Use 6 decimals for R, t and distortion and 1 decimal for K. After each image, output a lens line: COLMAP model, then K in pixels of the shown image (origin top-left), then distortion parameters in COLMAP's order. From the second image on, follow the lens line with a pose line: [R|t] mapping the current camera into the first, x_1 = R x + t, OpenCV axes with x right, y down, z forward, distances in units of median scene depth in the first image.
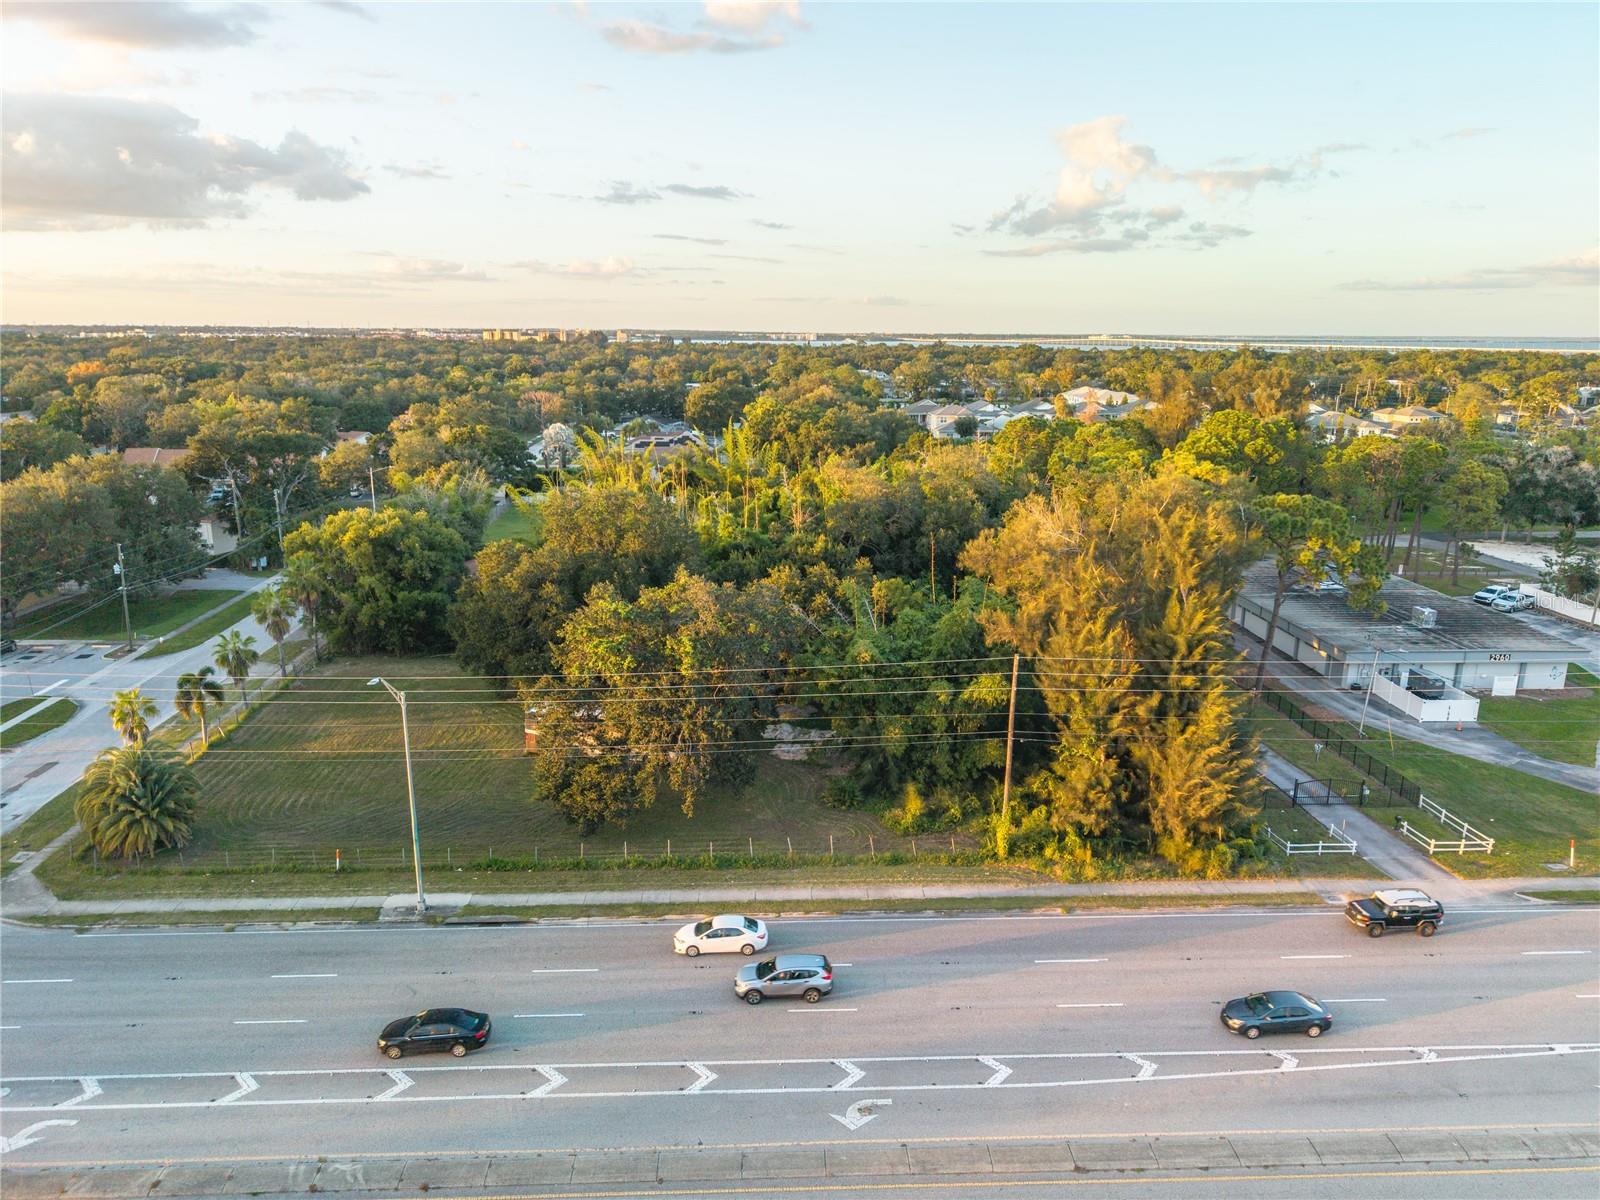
lens RADIAL K [[1077.7, 0, 791.7], [0, 1077.7, 601.2], [0, 0, 1]] dist [0.026132, -0.020313]
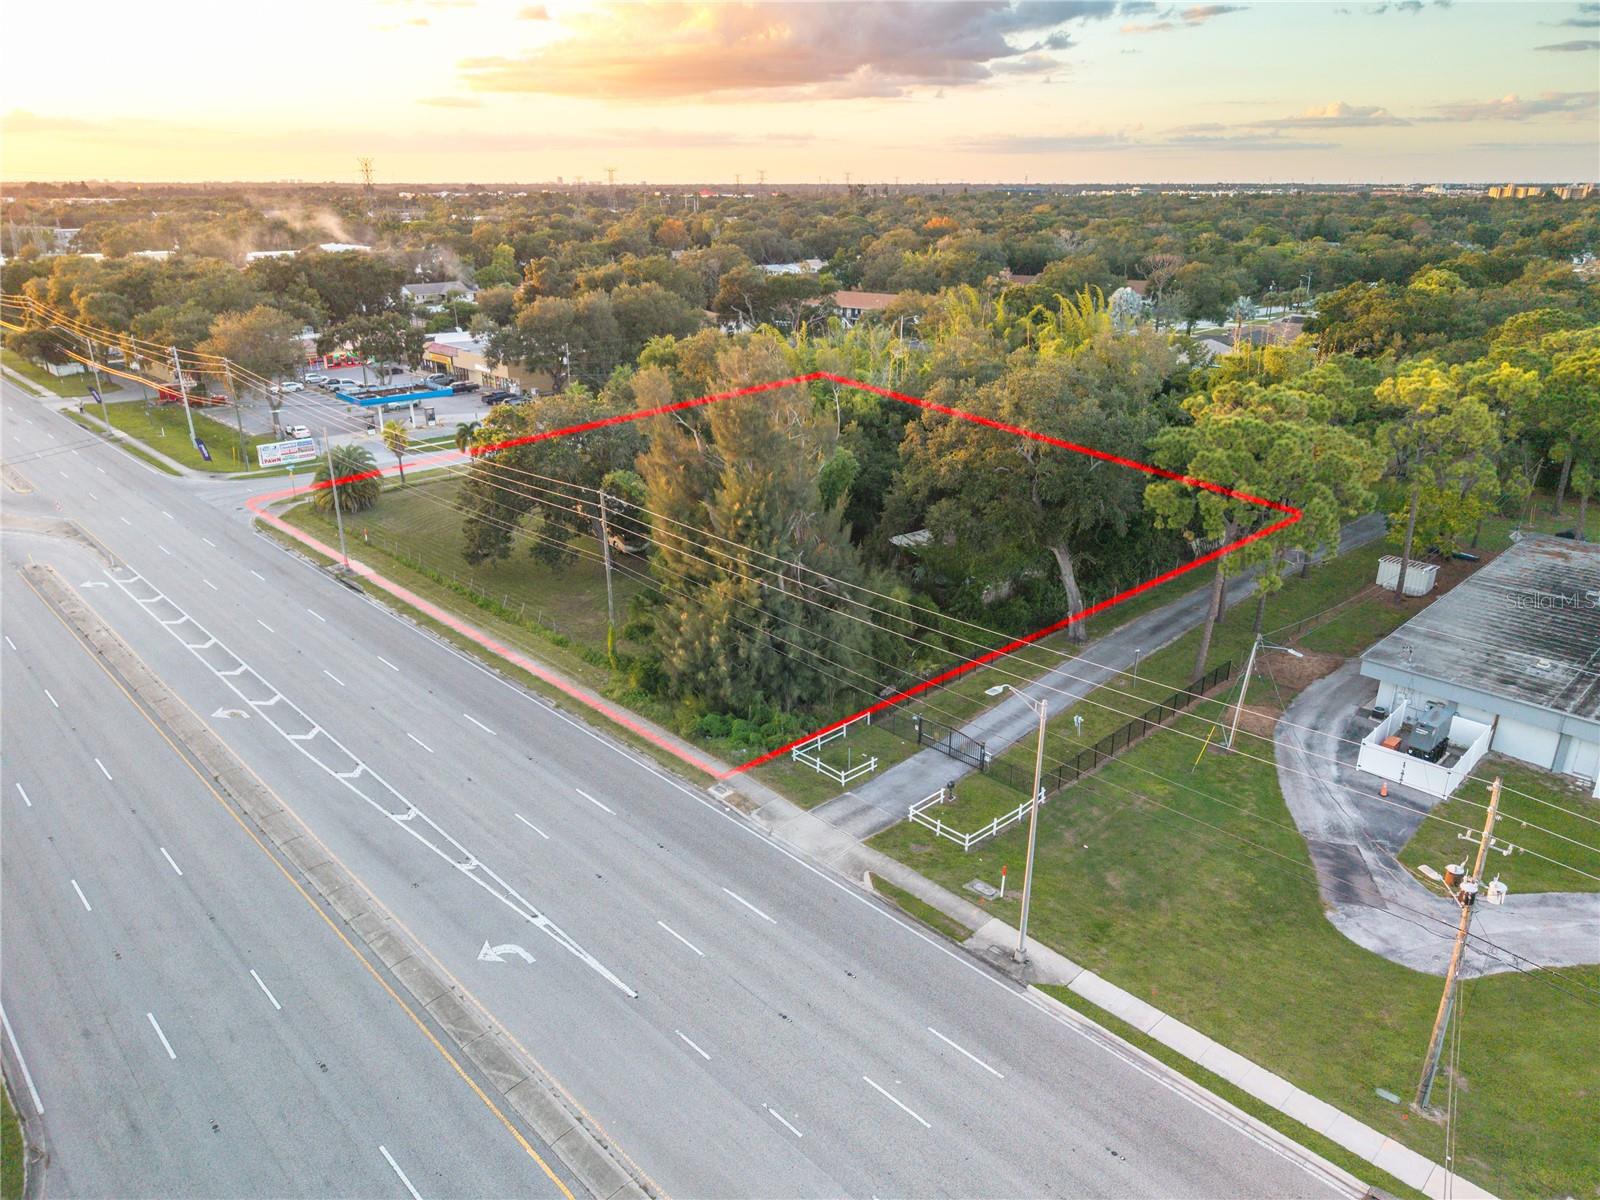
lens RADIAL K [[1077.7, 0, 791.7], [0, 1077.7, 601.2], [0, 0, 1]] dist [0.026132, -0.020313]
pose [[0.660927, 0.266238, -0.701636, 0.756041], [-0.180355, 0.963903, 0.195866, -0.062234], [0.728456, -0.002910, 0.685087, 0.237685]]
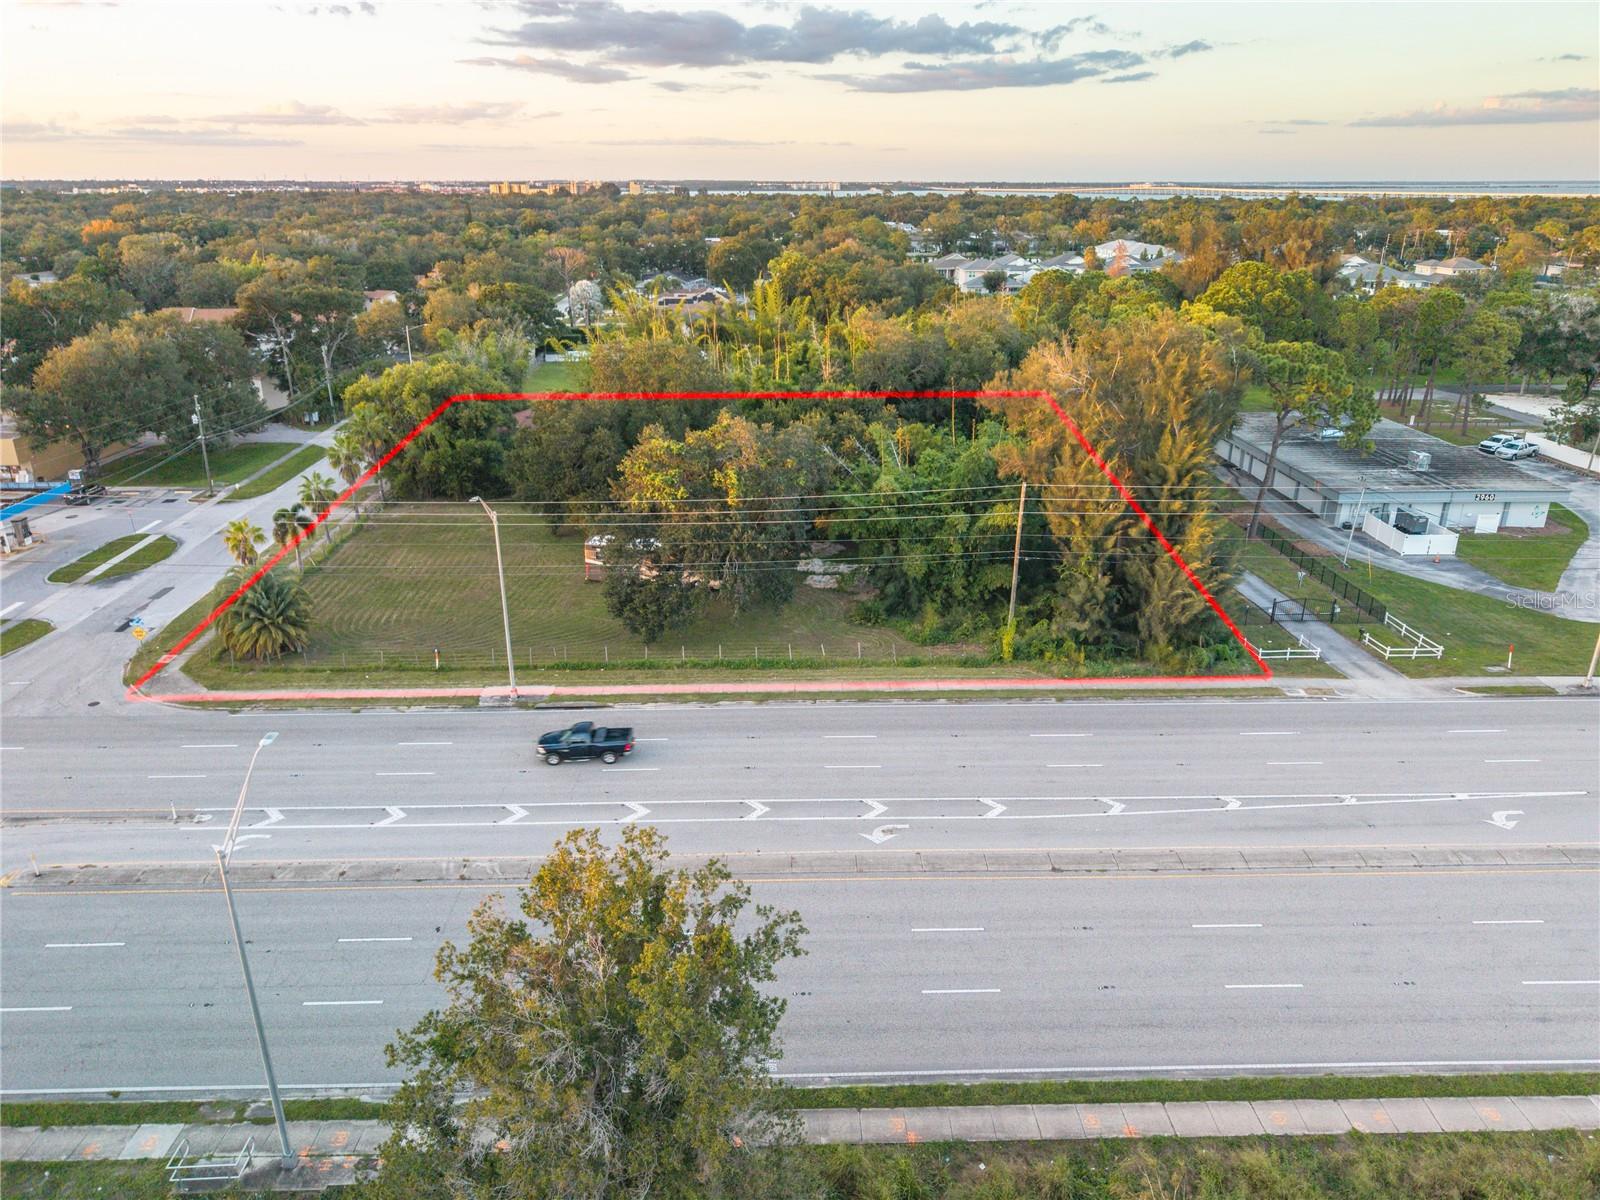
lens RADIAL K [[1105.6, 0, 783.4], [0, 1105.6, 600.8], [0, 0, 1]] dist [0.016140, -0.011411]
pose [[0.999647, 0.002041, -0.026475, -0.009166], [0.001074, 0.993115, 0.117139, 0.023961], [0.026531, -0.117126, 0.992763, -0.115385]]
